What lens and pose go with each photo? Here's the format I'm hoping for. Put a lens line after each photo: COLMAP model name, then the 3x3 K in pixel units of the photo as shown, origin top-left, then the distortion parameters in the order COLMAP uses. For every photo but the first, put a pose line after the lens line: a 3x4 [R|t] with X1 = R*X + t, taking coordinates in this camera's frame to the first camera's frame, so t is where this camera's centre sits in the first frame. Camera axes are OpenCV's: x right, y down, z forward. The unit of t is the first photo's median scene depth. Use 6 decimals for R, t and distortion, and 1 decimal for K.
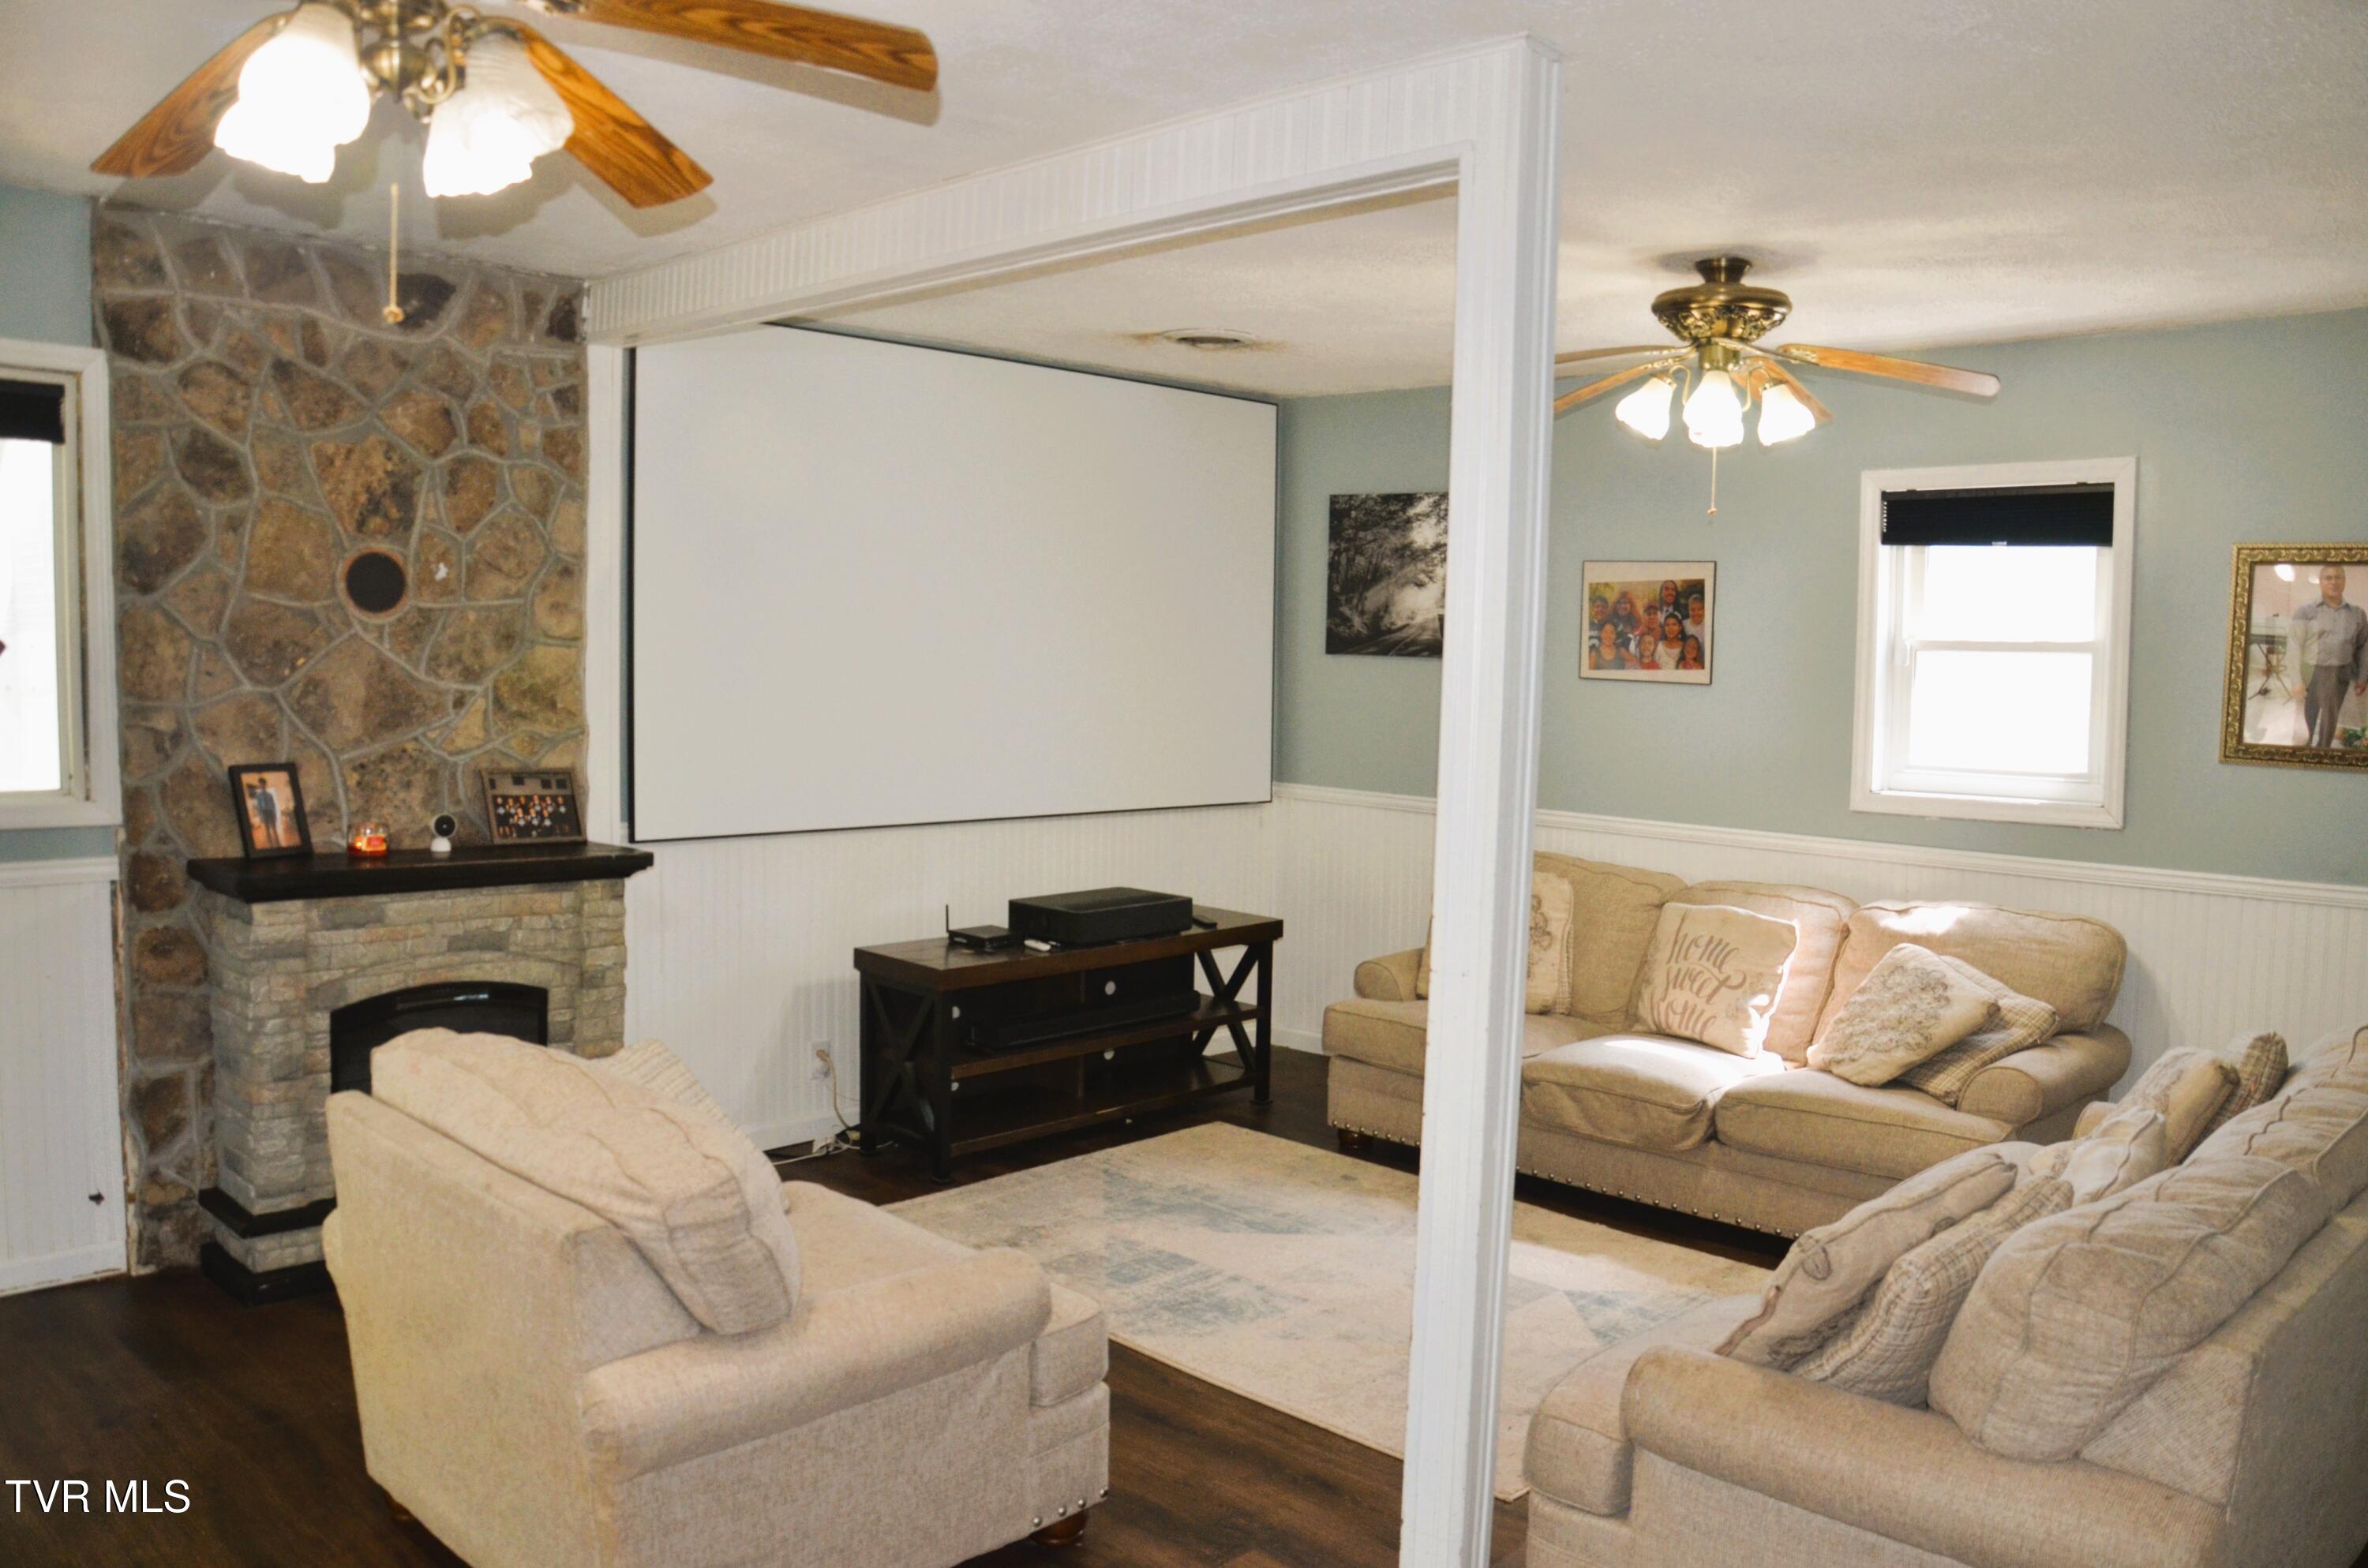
lens RADIAL K [[1808.5, 0, 1196.0], [0, 1808.5, 792.3], [0, 0, 1]] dist [-0.140117, 0.093753]
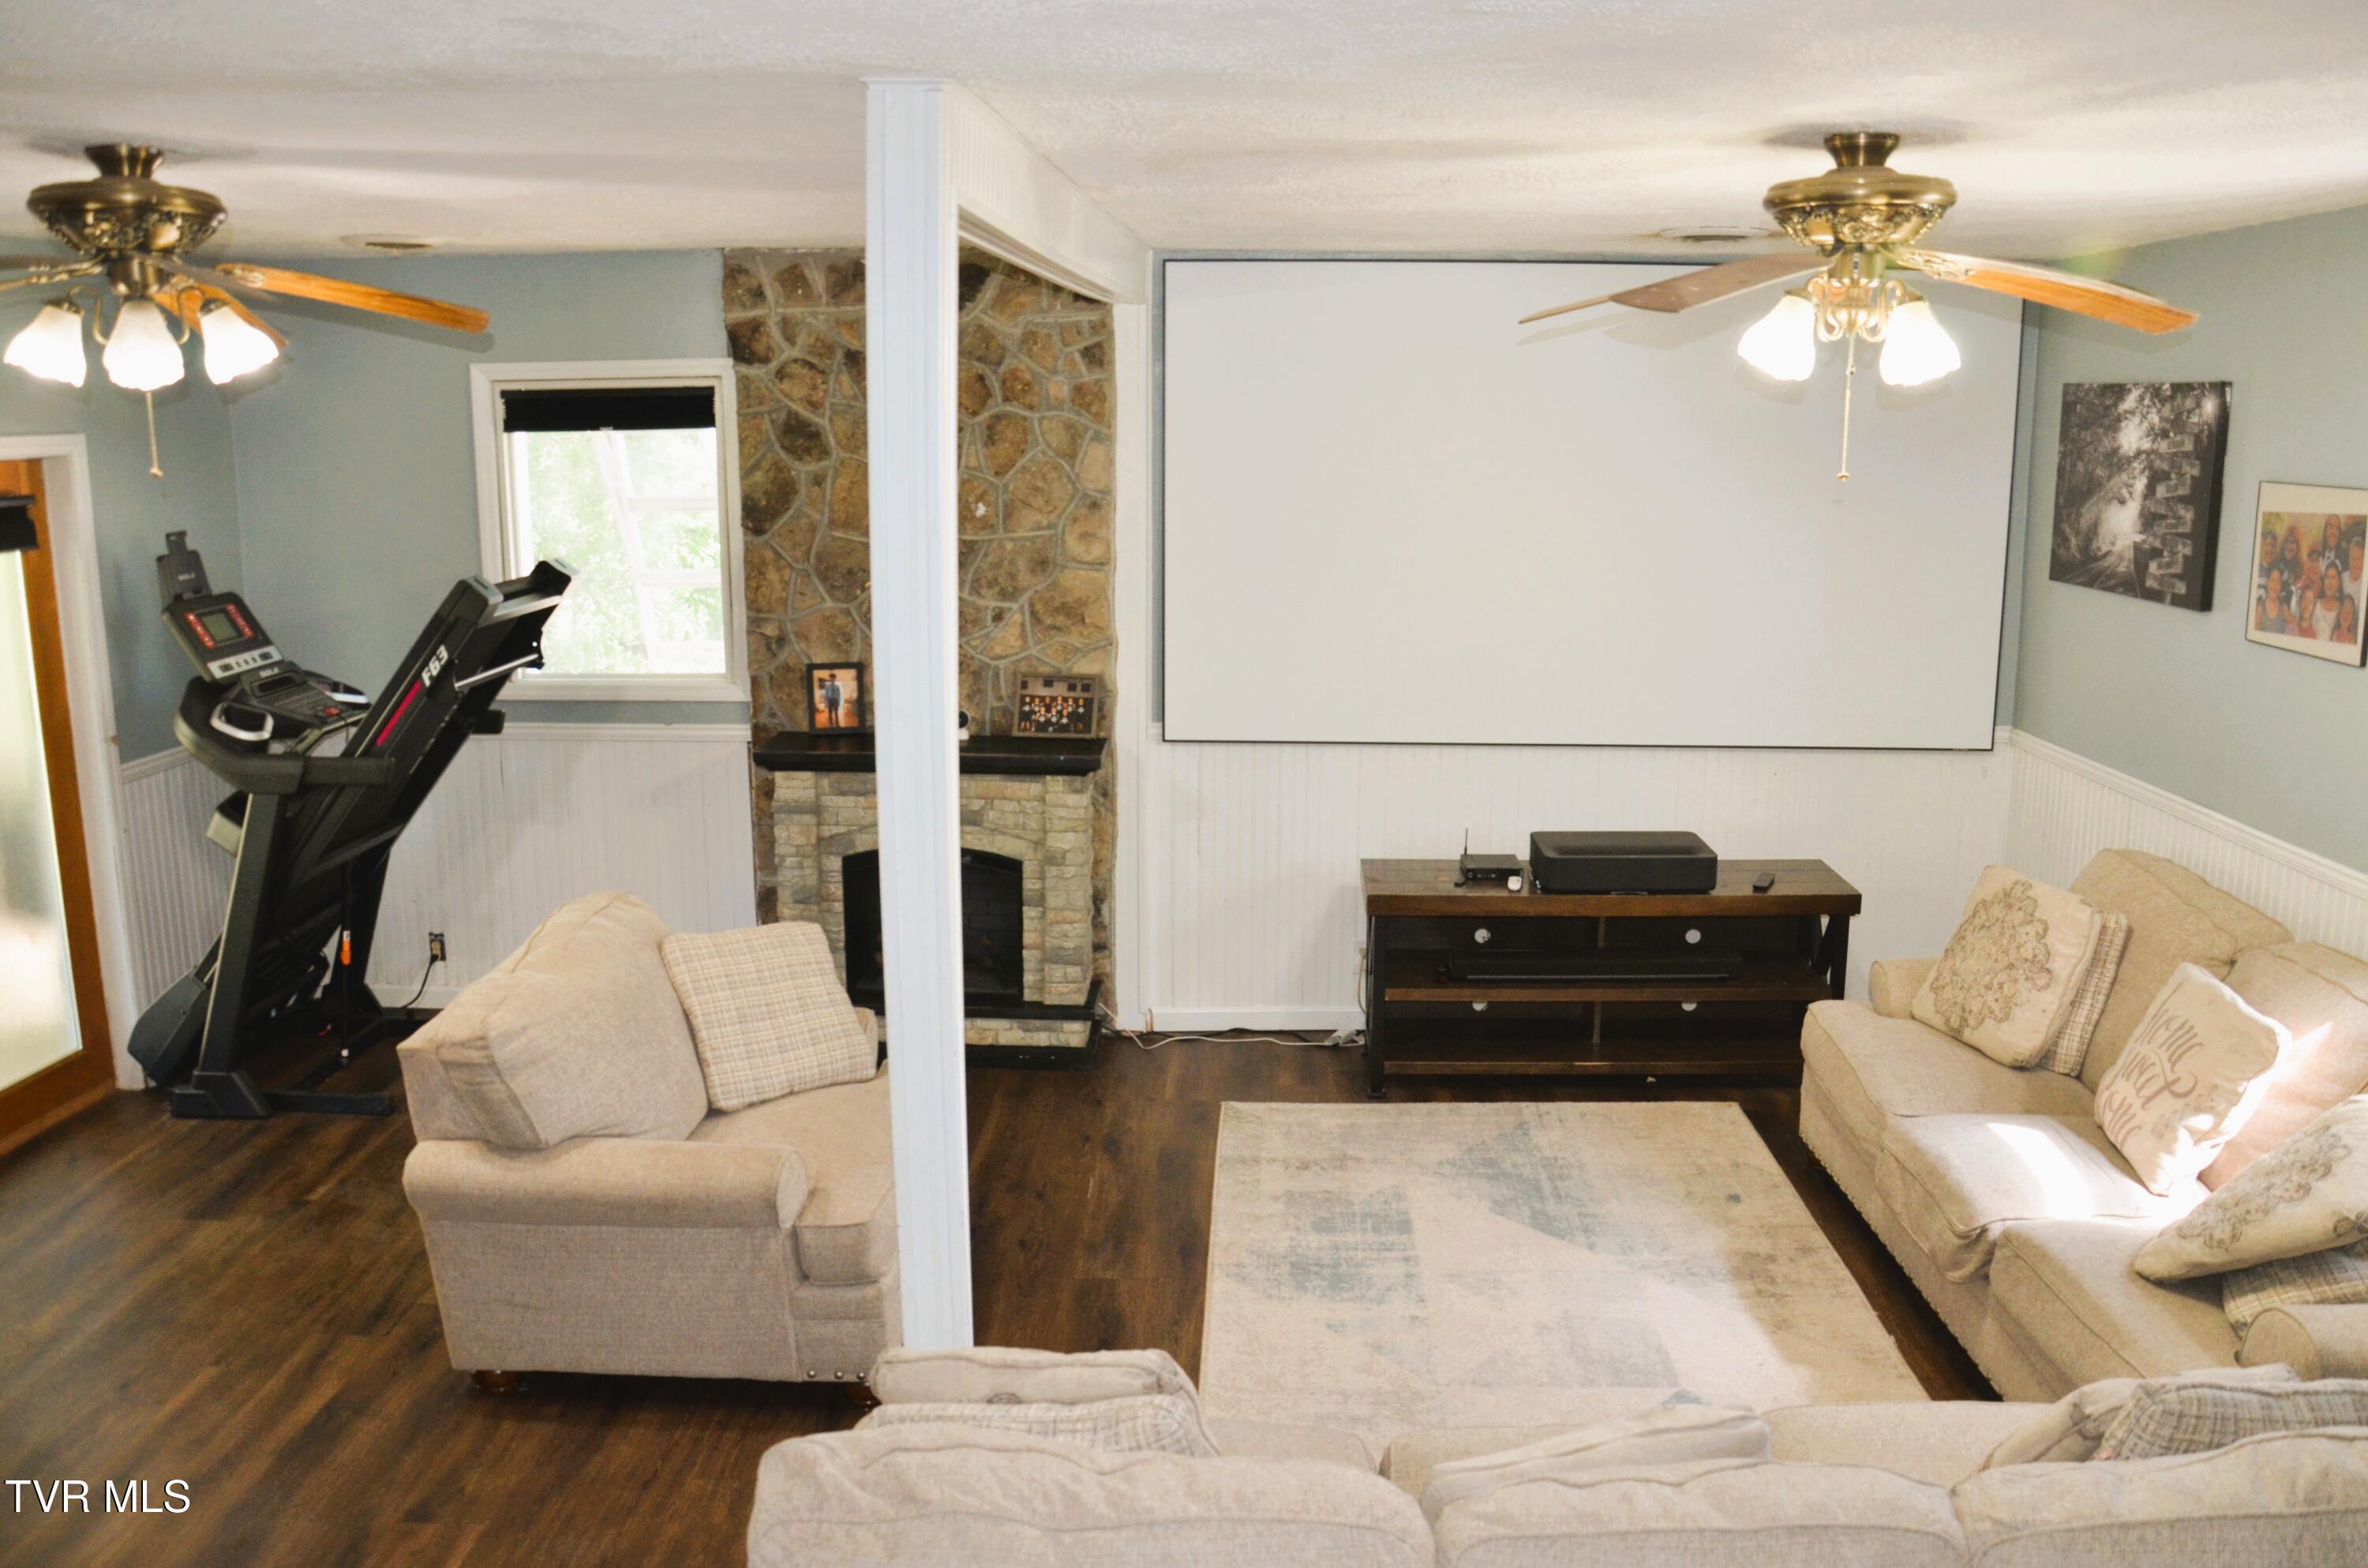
lens RADIAL K [[1808.5, 0, 1164.7], [0, 1808.5, 790.8], [0, 0, 1]] dist [-0.140117, 0.093753]
pose [[0.673953, 0.123777, -0.728332, 0.579455], [-0.045440, 0.990943, 0.126359, -0.094473], [0.737376, -0.052064, 0.673473, 0.243321]]
